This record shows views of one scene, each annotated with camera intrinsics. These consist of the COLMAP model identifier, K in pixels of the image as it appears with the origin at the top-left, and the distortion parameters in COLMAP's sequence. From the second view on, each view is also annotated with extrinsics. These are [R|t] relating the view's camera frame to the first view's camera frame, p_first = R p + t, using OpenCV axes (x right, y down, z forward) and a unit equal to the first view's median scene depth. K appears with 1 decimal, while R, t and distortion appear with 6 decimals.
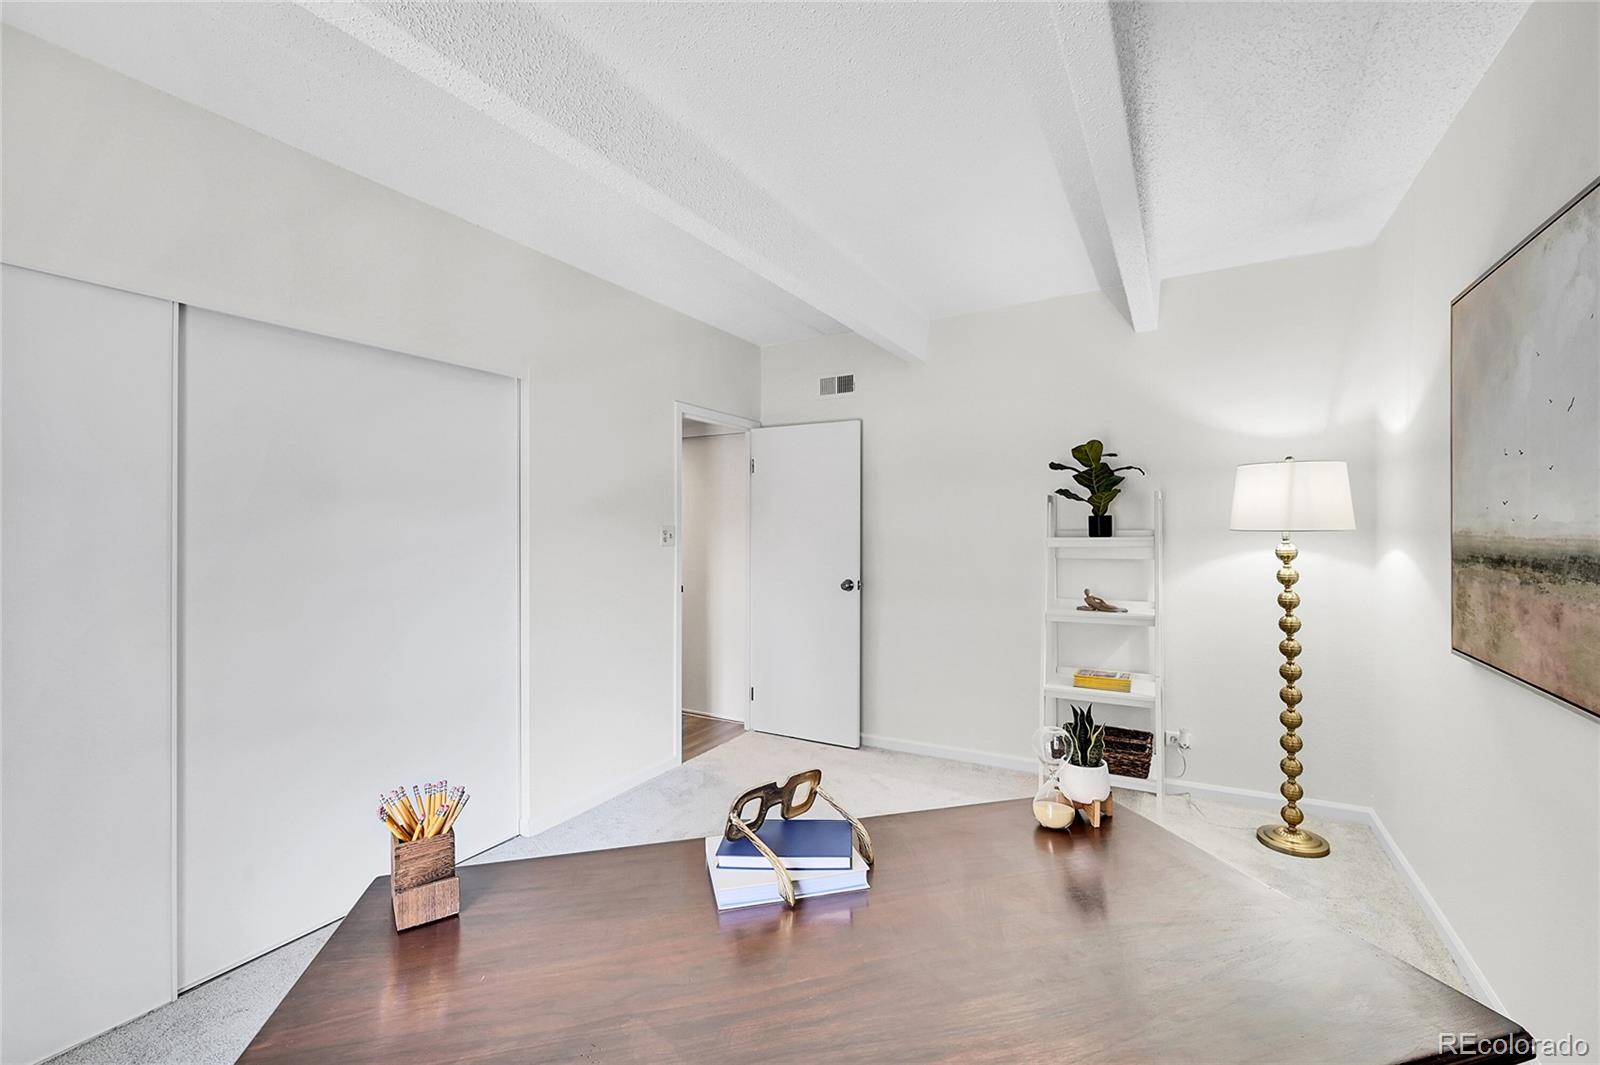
lens RADIAL K [[680.5, 0, 793.1], [0, 680.5, 527.6], [0, 0, 1]] dist [-0.003688, -0.000158]
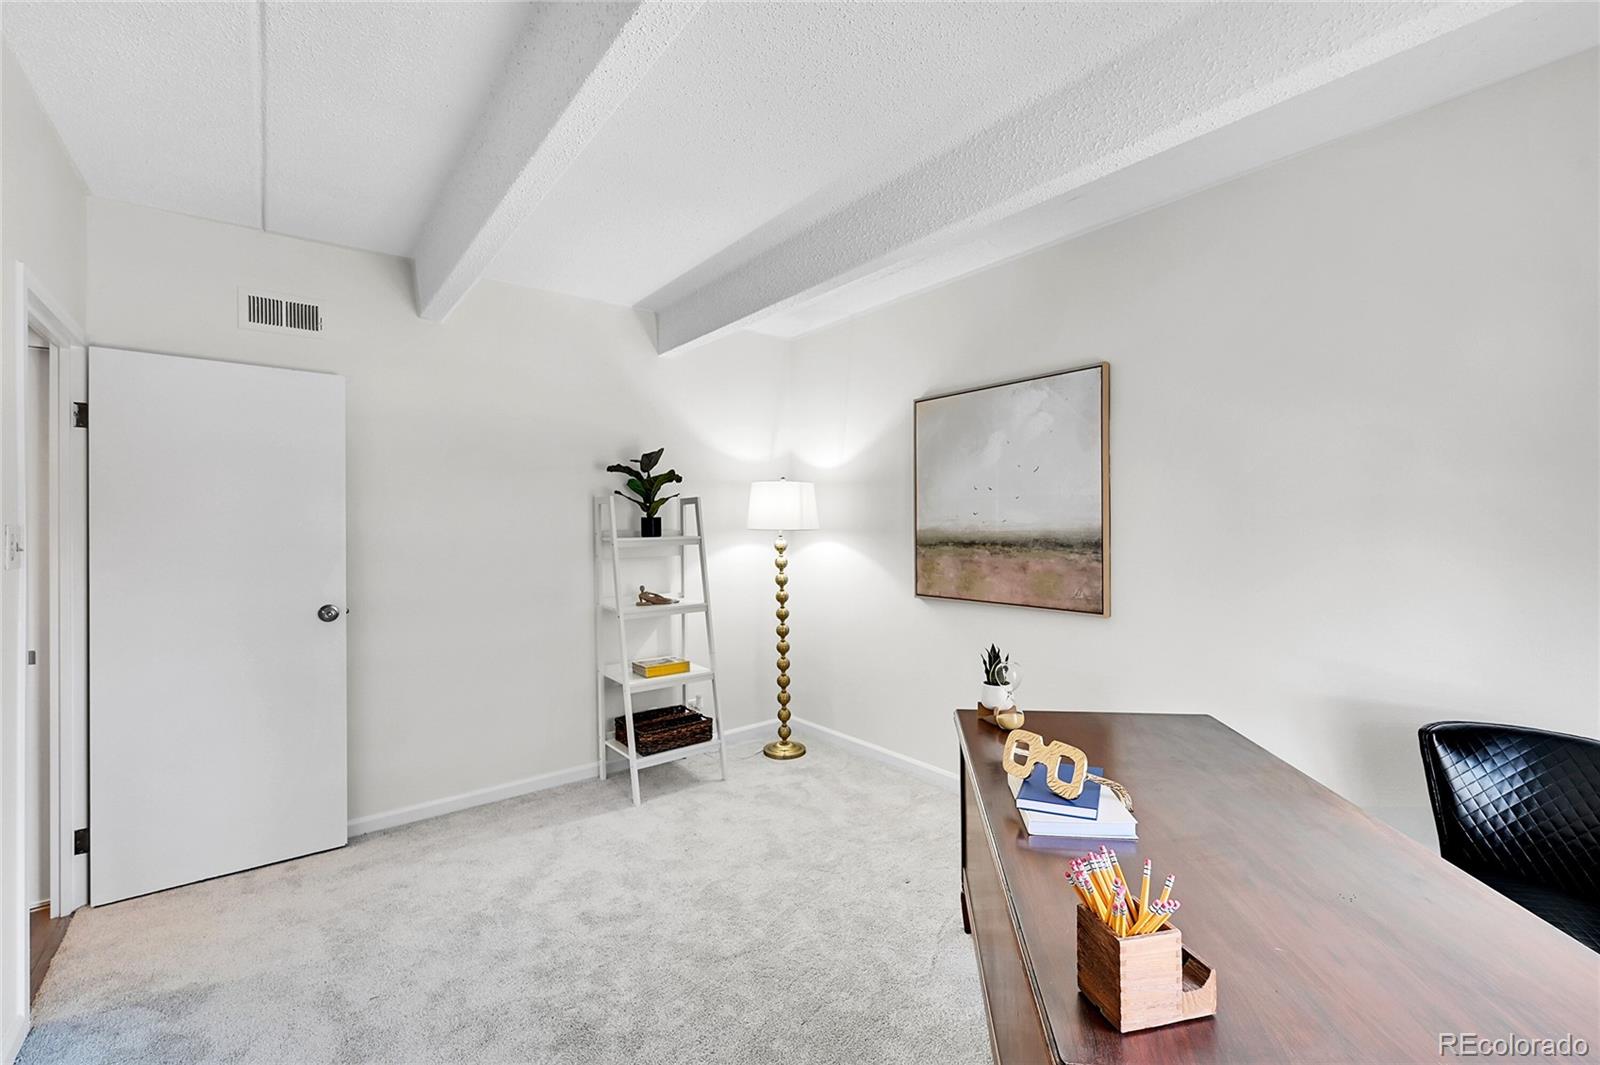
lens RADIAL K [[680.5, 0, 824.0], [0, 680.5, 529.0], [0, 0, 1]] dist [-0.003688, -0.000158]
pose [[0.352151, -0.001264, 0.935942, -0.554765], [0.005276, 0.999986, -0.000635, 0.003675], [-0.935928, 0.005161, 0.352152, 0.420953]]
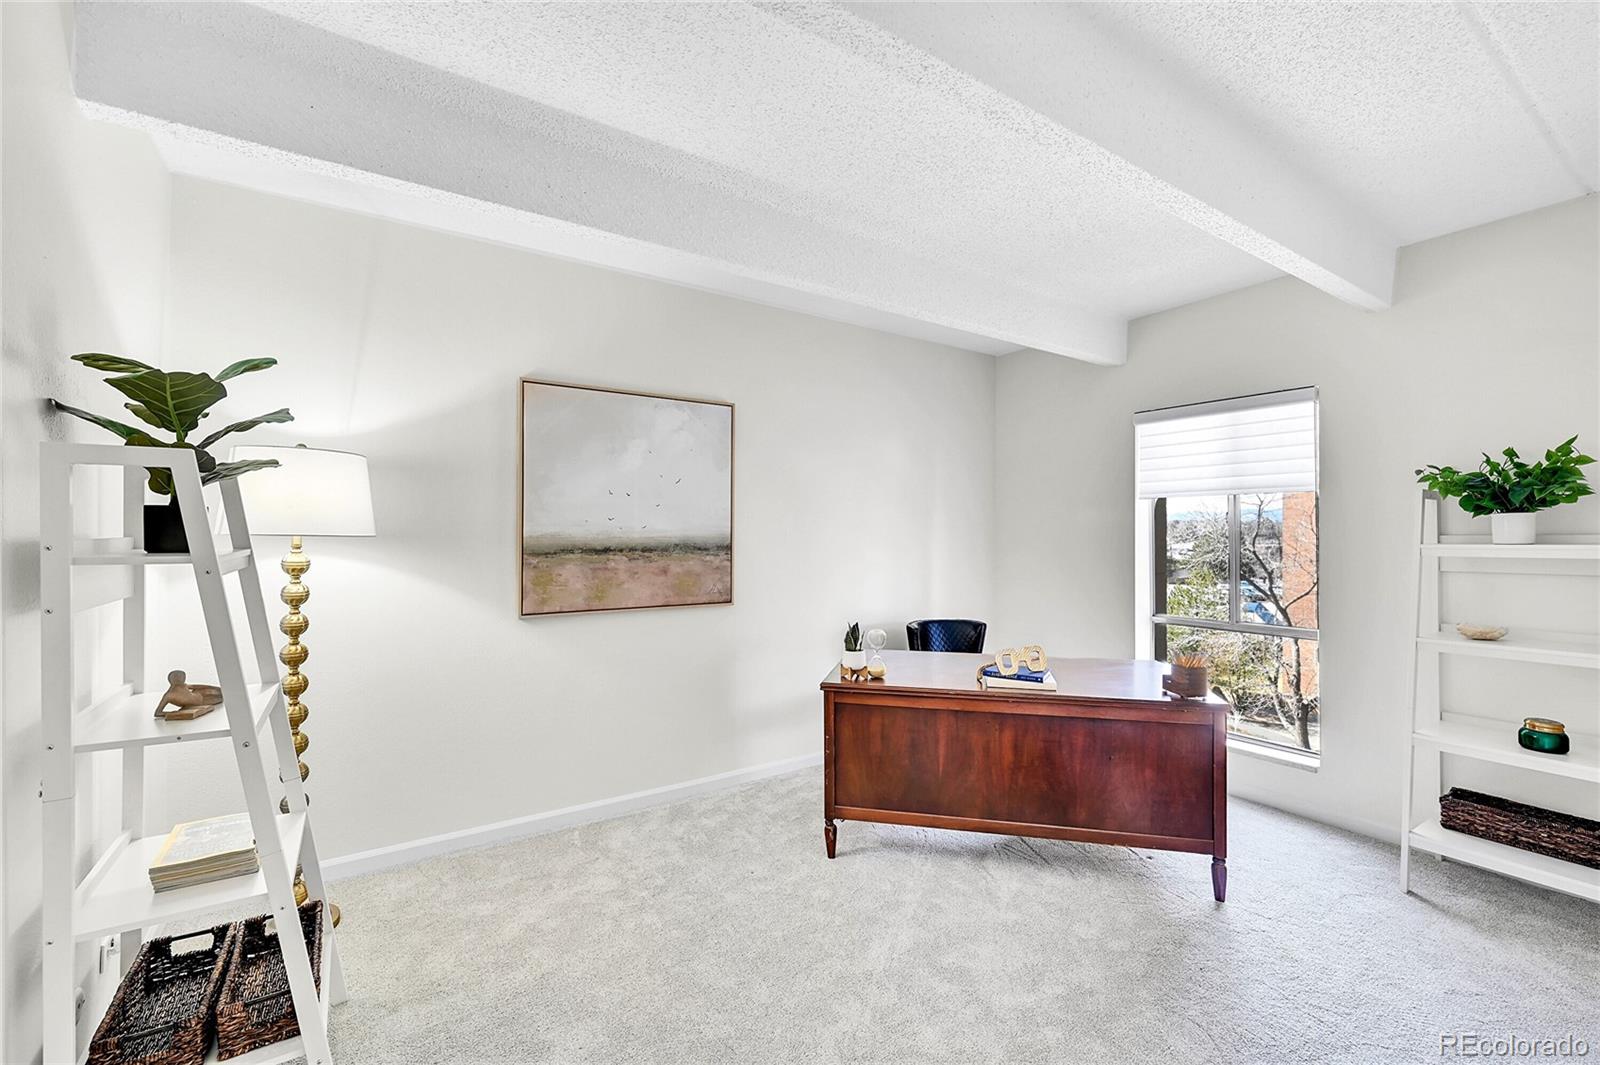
lens RADIAL K [[680.5, 0, 805.5], [0, 680.5, 532.2], [0, 0, 1]] dist [-0.003688, -0.000158]
pose [[-0.904884, 0.003842, 0.425640, -0.145755], [0.003271, 0.999993, -0.002072, 0.003153], [-0.425645, -0.000483, -0.904890, 1.458785]]
